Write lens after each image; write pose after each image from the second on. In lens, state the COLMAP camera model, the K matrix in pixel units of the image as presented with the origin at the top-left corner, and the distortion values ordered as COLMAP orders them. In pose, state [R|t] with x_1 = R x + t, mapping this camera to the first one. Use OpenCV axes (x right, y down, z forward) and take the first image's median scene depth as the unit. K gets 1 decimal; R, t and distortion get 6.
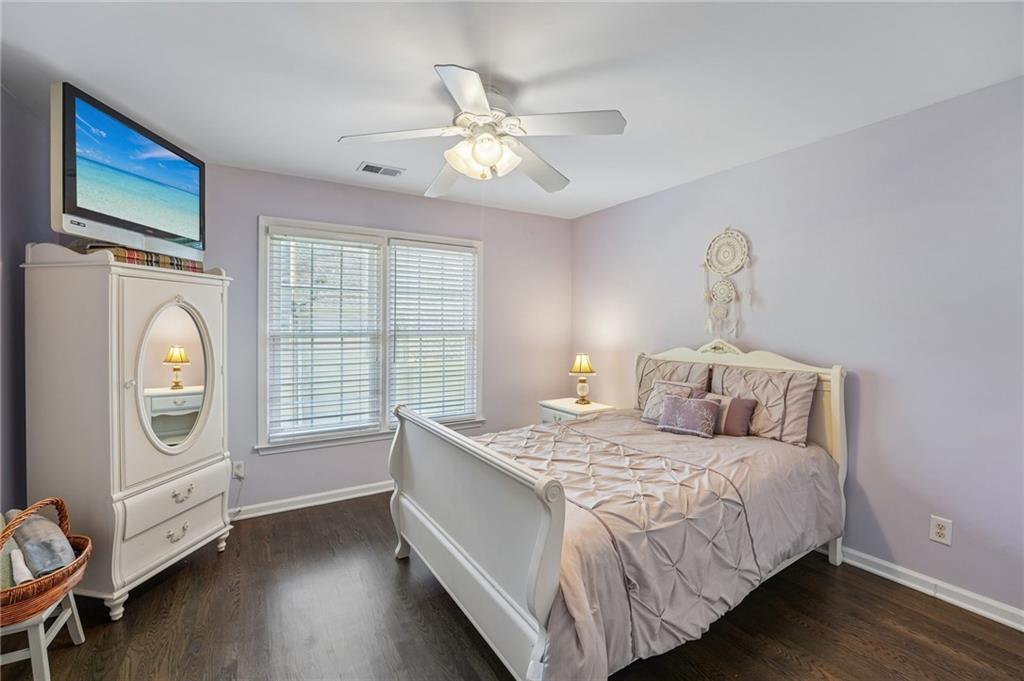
lens RADIAL K [[421.0, 0, 511.6], [0, 421.0, 328.1], [0, 0, 1]] dist [-0.002516, -0.000174]
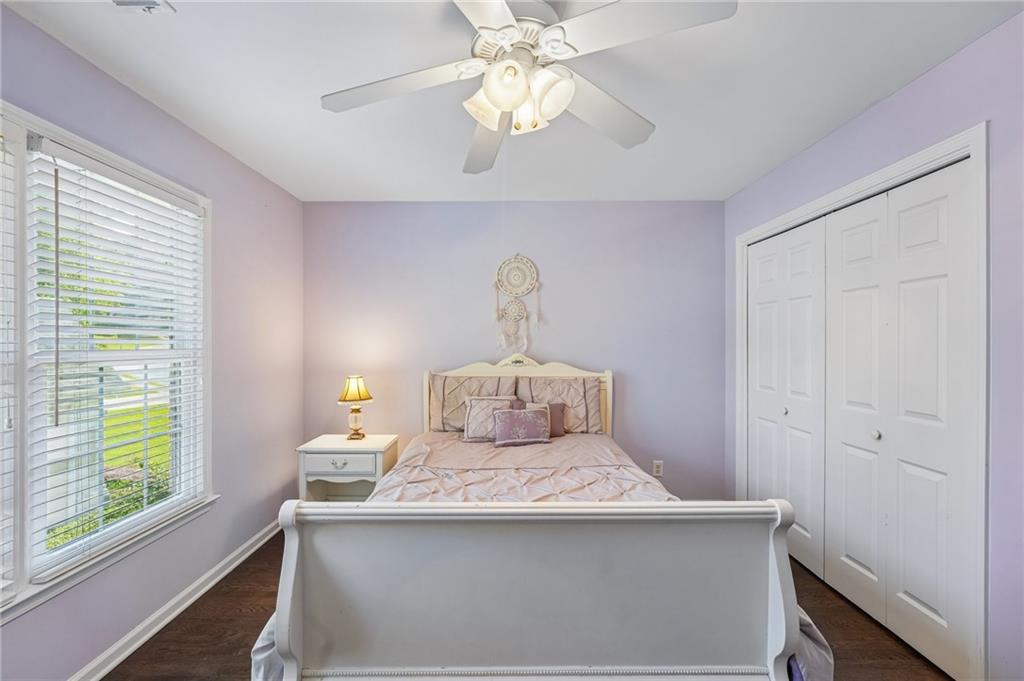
lens RADIAL K [[416.3, 0, 517.3], [0, 416.3, 343.3], [0, 0, 1]] dist [-0.000718, -0.000300]
pose [[0.543865, -0.001565, 0.839171, -0.437409], [0.004979, 0.999987, -0.001362, 0.001147], [-0.839158, 0.004920, 0.543865, 0.421361]]
